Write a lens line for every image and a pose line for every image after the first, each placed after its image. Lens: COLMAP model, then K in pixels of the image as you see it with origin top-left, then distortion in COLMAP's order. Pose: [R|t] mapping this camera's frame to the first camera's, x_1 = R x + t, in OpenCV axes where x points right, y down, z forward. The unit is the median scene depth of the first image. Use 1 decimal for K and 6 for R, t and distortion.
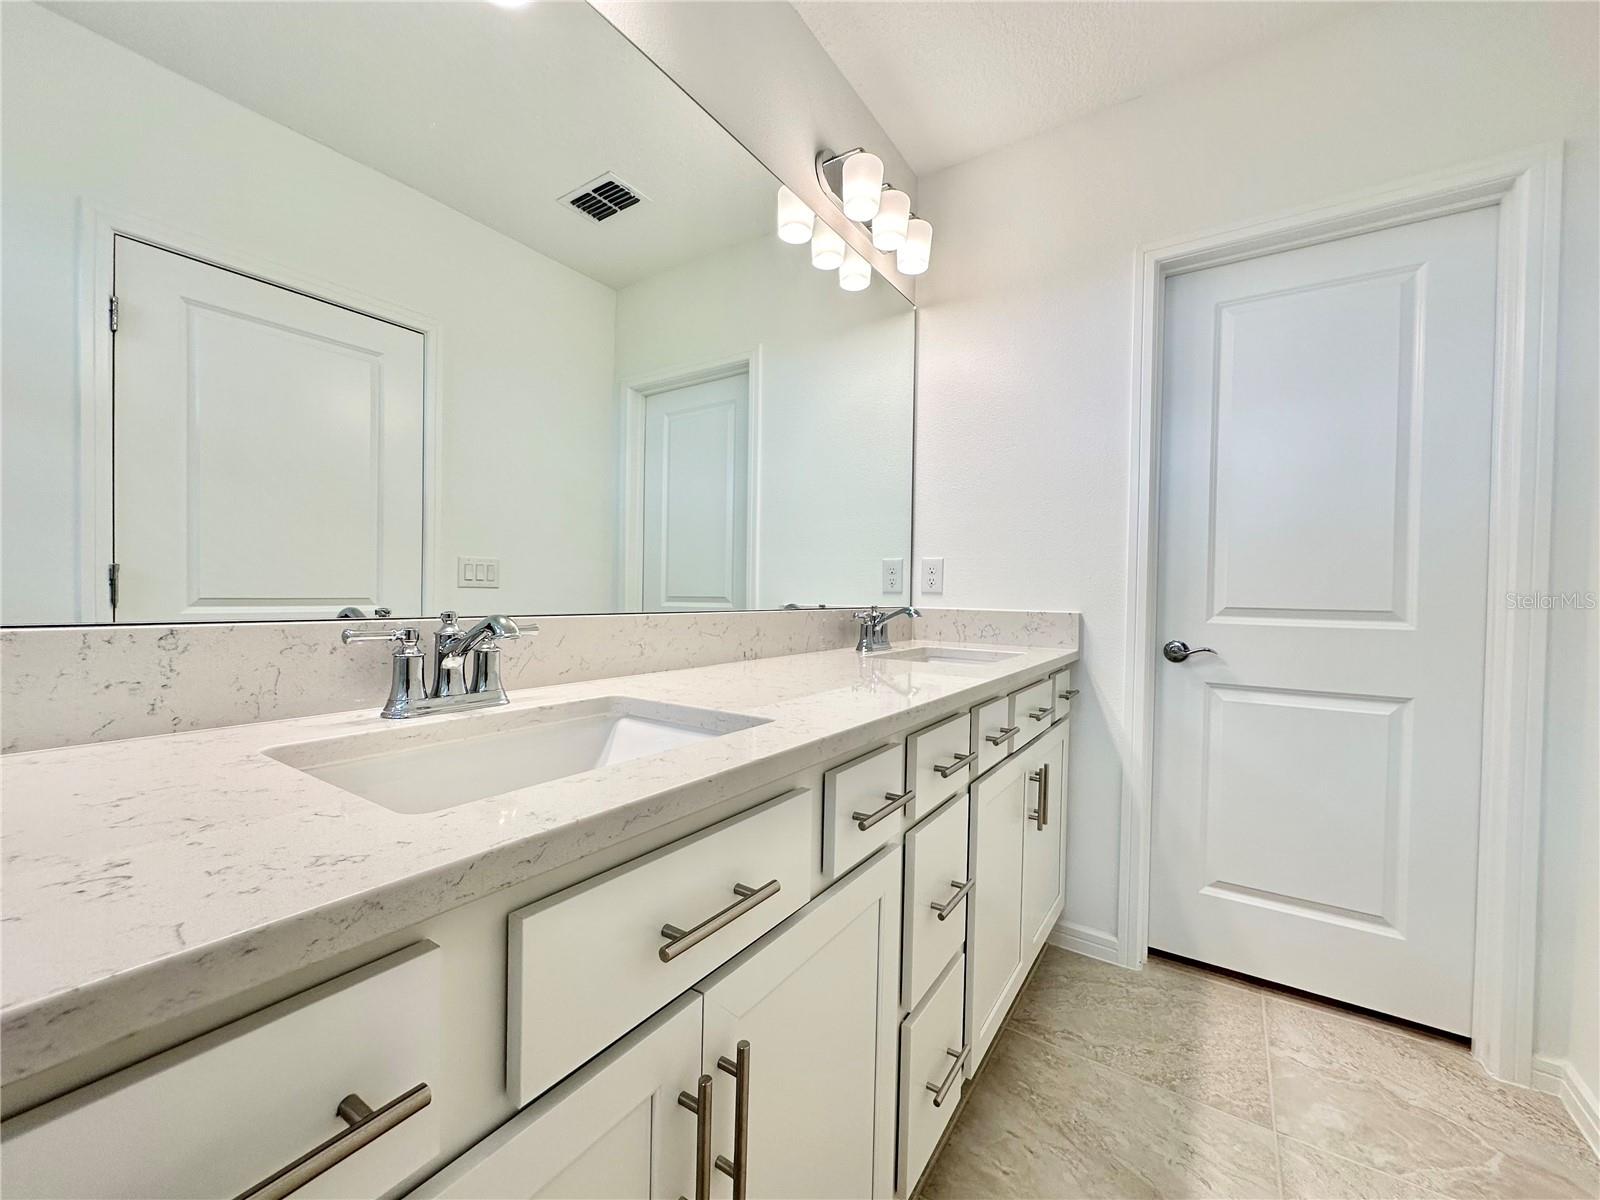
lens RADIAL K [[638.8, 0, 800.0], [0, 638.8, 600.0], [0, 0, 1]] dist [-0.002946, 0.000227]
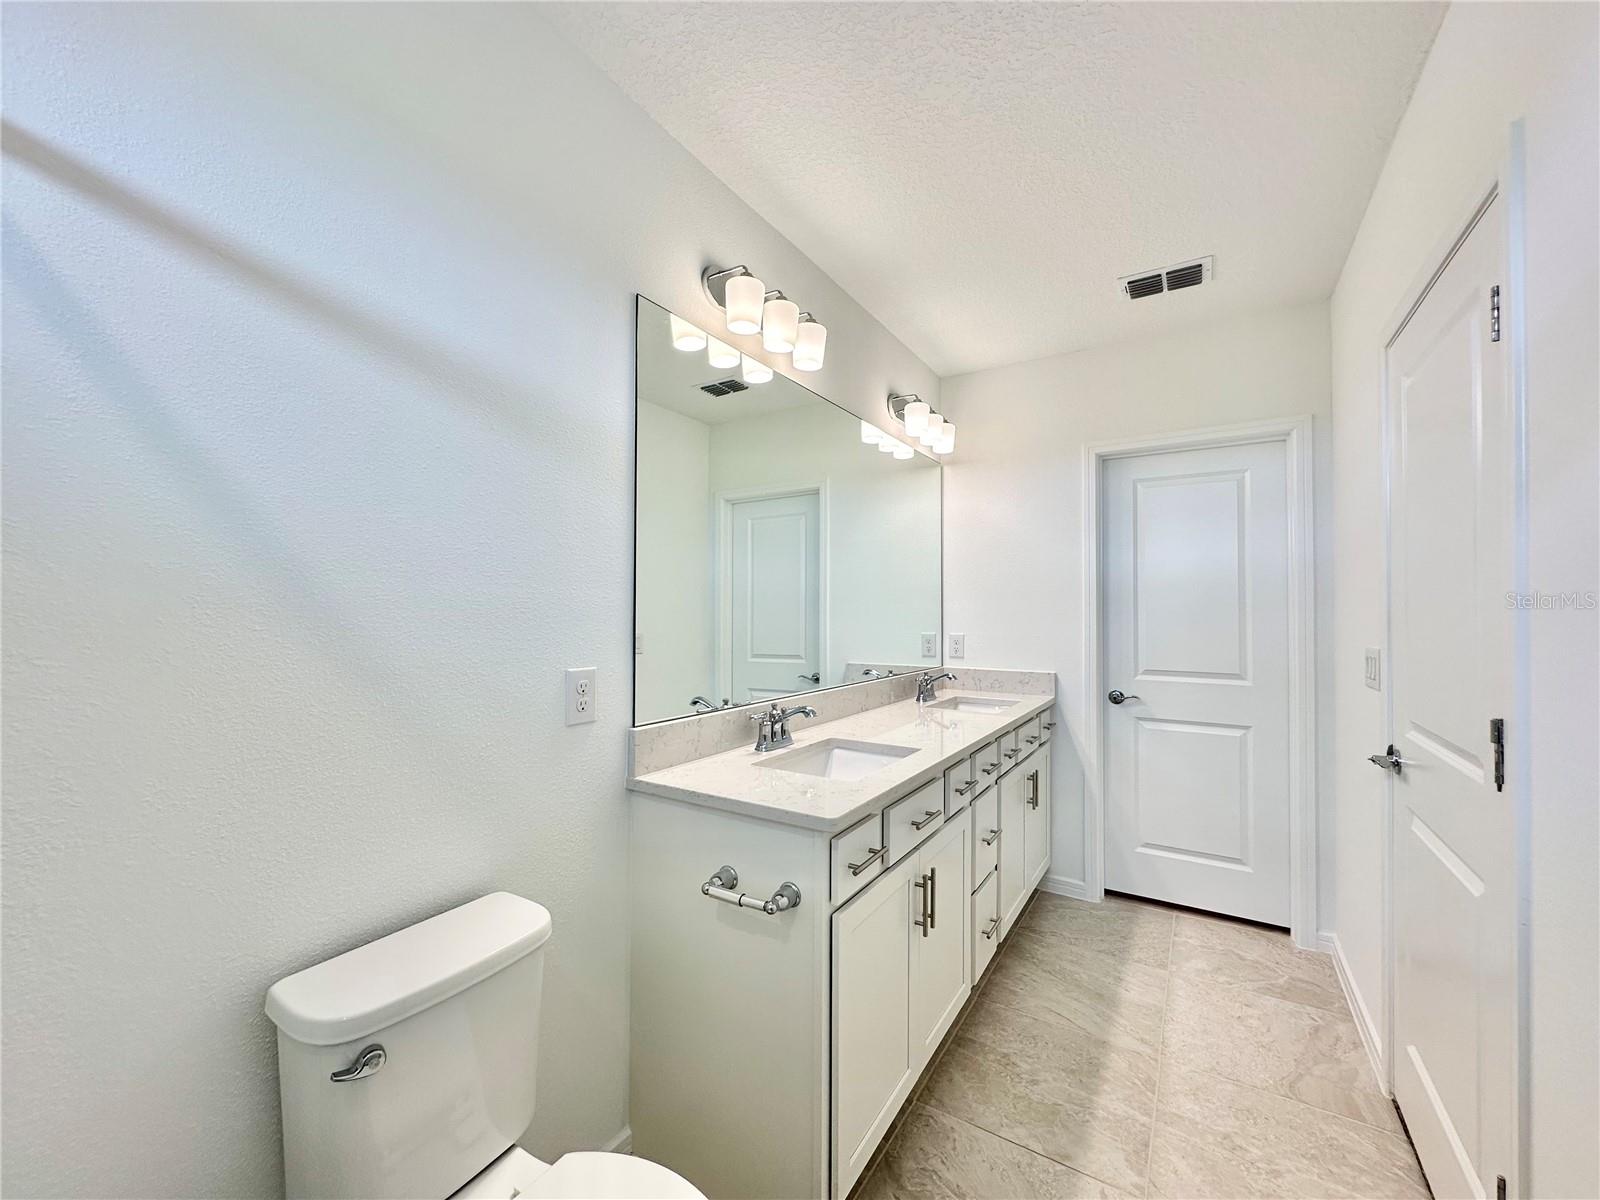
lens RADIAL K [[636.1, 0, 800.0], [0, 636.1, 600.0], [0, 0, 1]] dist [-0.003635, 0.000289]
pose [[0.999626, -0.013710, 0.023645, -0.251750], [0.014447, 0.999405, -0.031313, -0.135844], [-0.023202, 0.031643, 0.999230, -0.624158]]
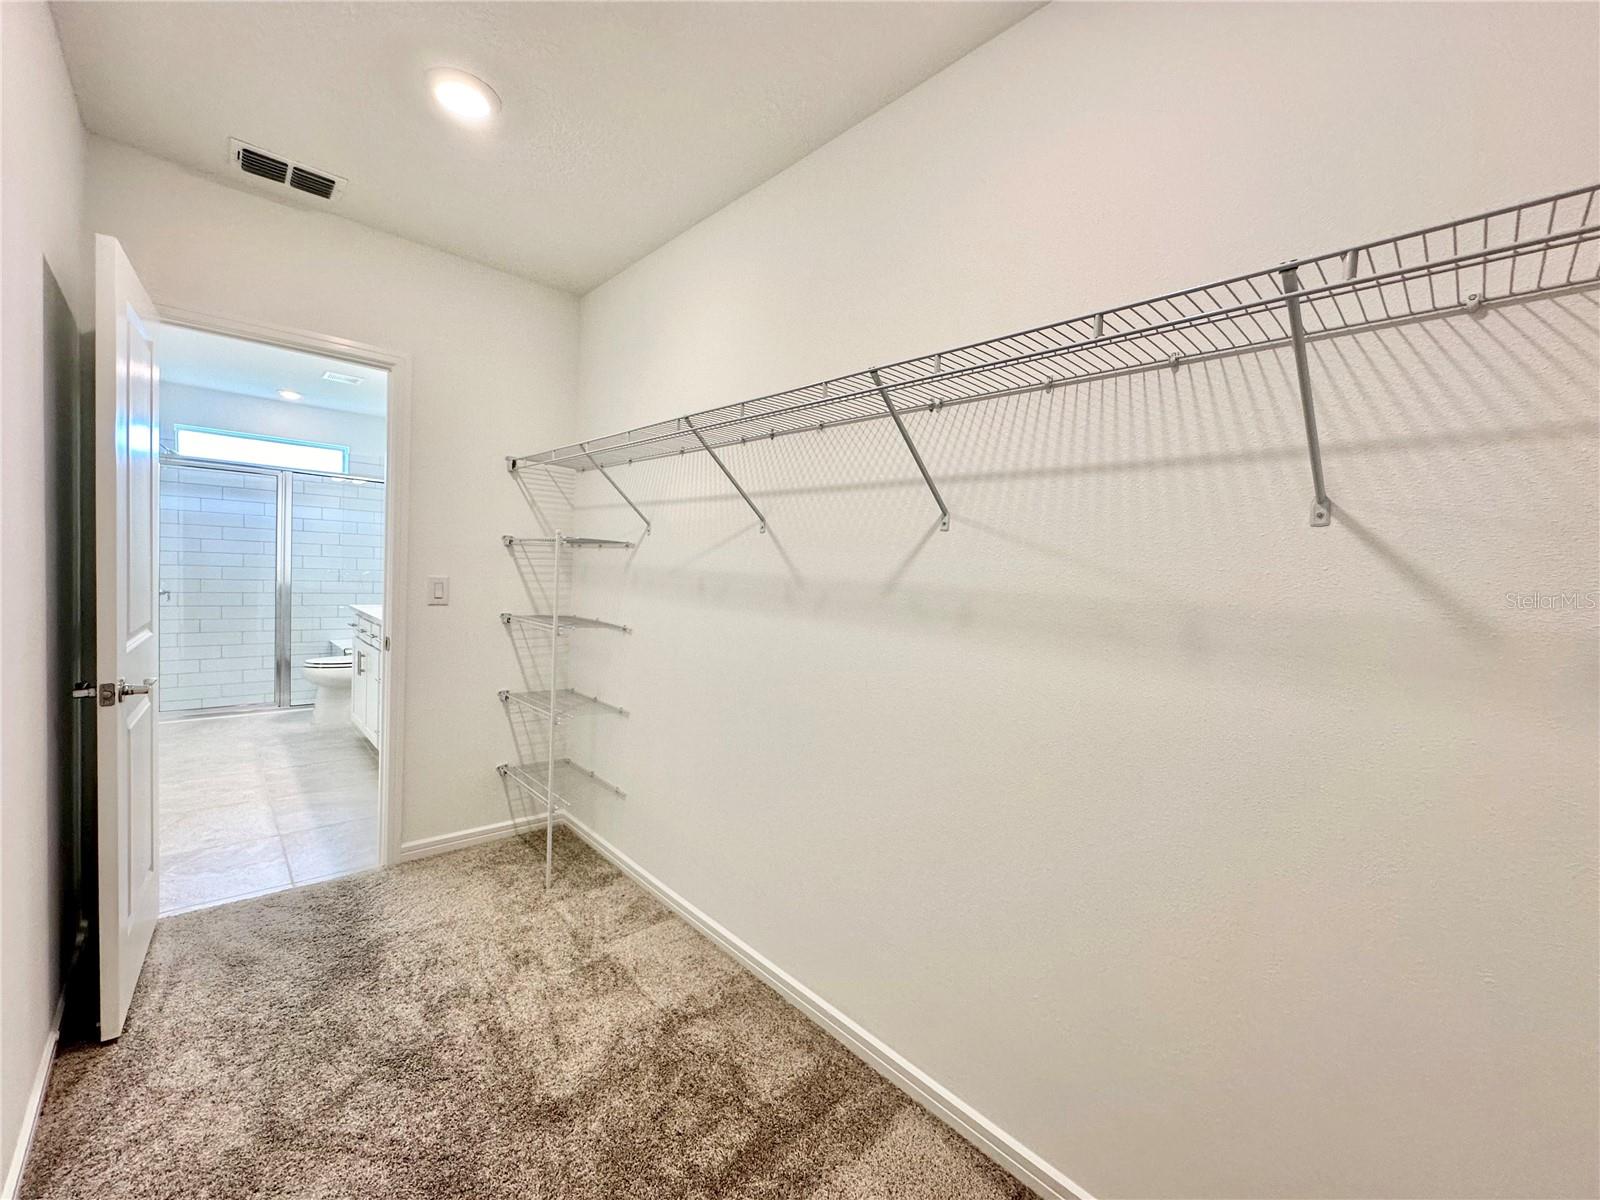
lens RADIAL K [[638.8, 0, 800.0], [0, 638.8, 600.0], [0, 0, 1]] dist [-0.002946, 0.000227]
pose [[-0.221066, 0.020008, -0.975054, 1.927992], [-0.064556, 0.997297, 0.035101, -0.136535], [0.973120, 0.070706, -0.219177, 2.465778]]
